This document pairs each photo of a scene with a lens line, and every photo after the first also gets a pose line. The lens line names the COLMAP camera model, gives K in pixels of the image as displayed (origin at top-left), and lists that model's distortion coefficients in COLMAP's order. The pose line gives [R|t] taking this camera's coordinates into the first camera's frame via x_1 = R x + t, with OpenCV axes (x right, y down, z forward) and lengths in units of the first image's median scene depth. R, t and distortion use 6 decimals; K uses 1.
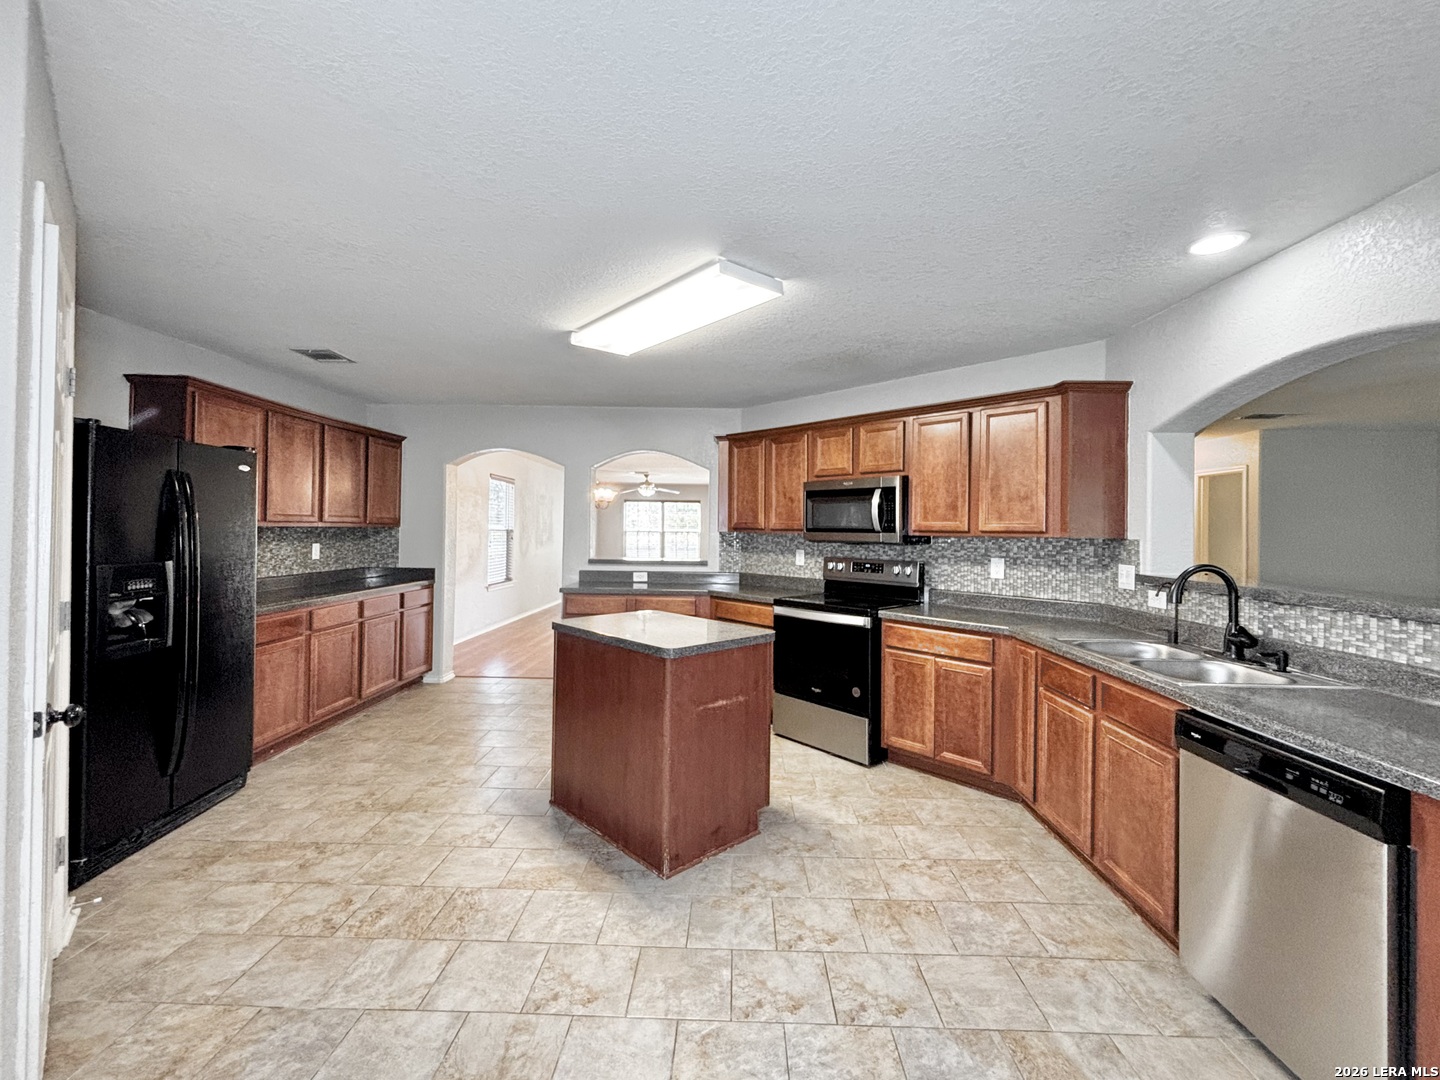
lens RADIAL K [[589.2, 0, 720.0], [0, 589.2, 540.0], [0, 0, 1]] dist [-0.000442, 0.000052]
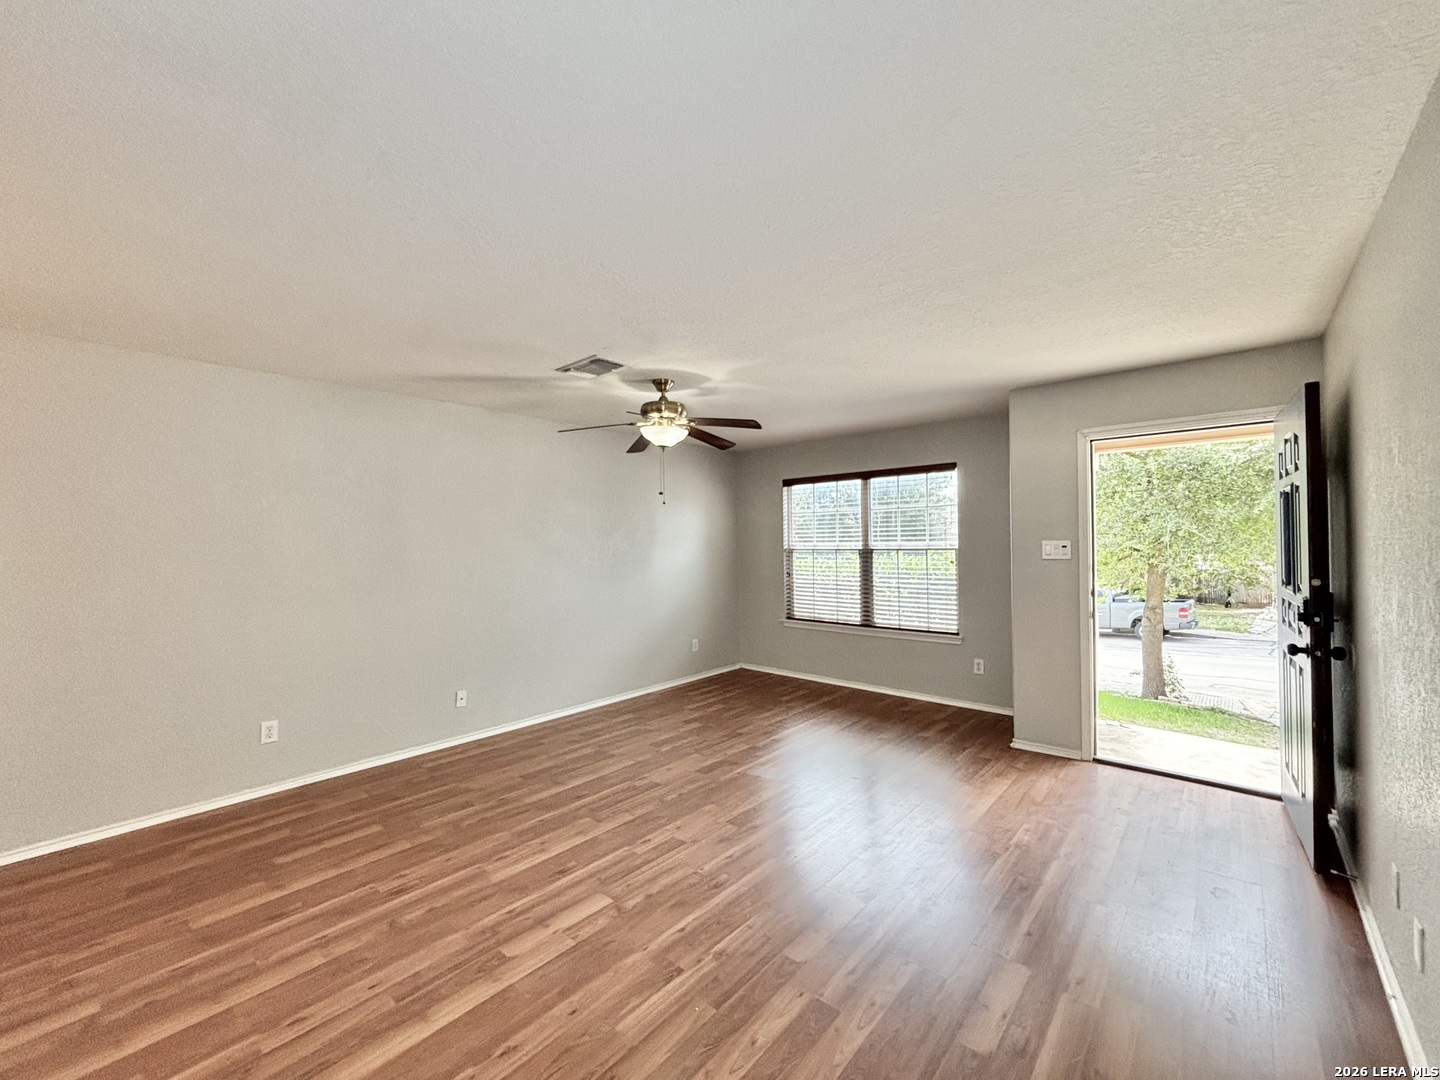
lens RADIAL K [[589.2, 0, 720.0], [0, 589.2, 540.0], [0, 0, 1]] dist [-0.000442, 0.000052]
pose [[0.766572, -0.023394, -0.641732, 0.299228], [0.010565, 0.999660, -0.023821, -0.041010], [0.642071, 0.011480, 0.766559, 2.140616]]
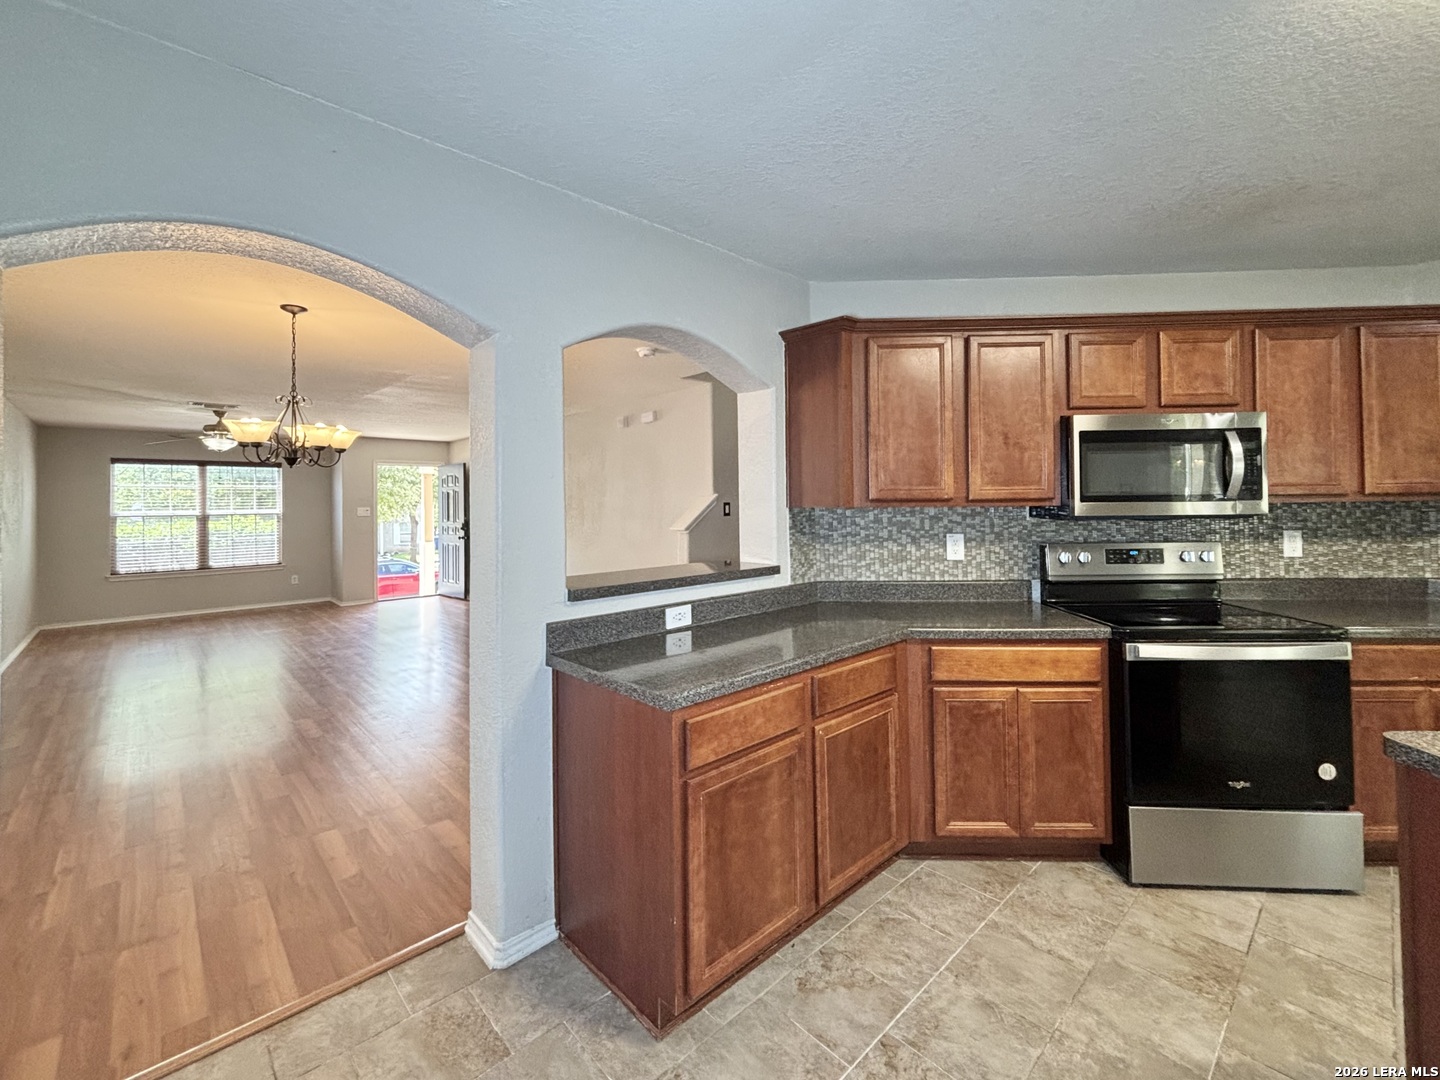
lens RADIAL K [[599.4, 0, 687.2], [0, 599.4, 500.8], [0, 0, 1]] dist [0.000071, -0.000017]
pose [[0.729815, -0.020220, 0.683346, -0.528447], [0.034859, 0.999363, -0.007658, -0.024138], [-0.682756, 0.029409, 0.730055, 0.823068]]
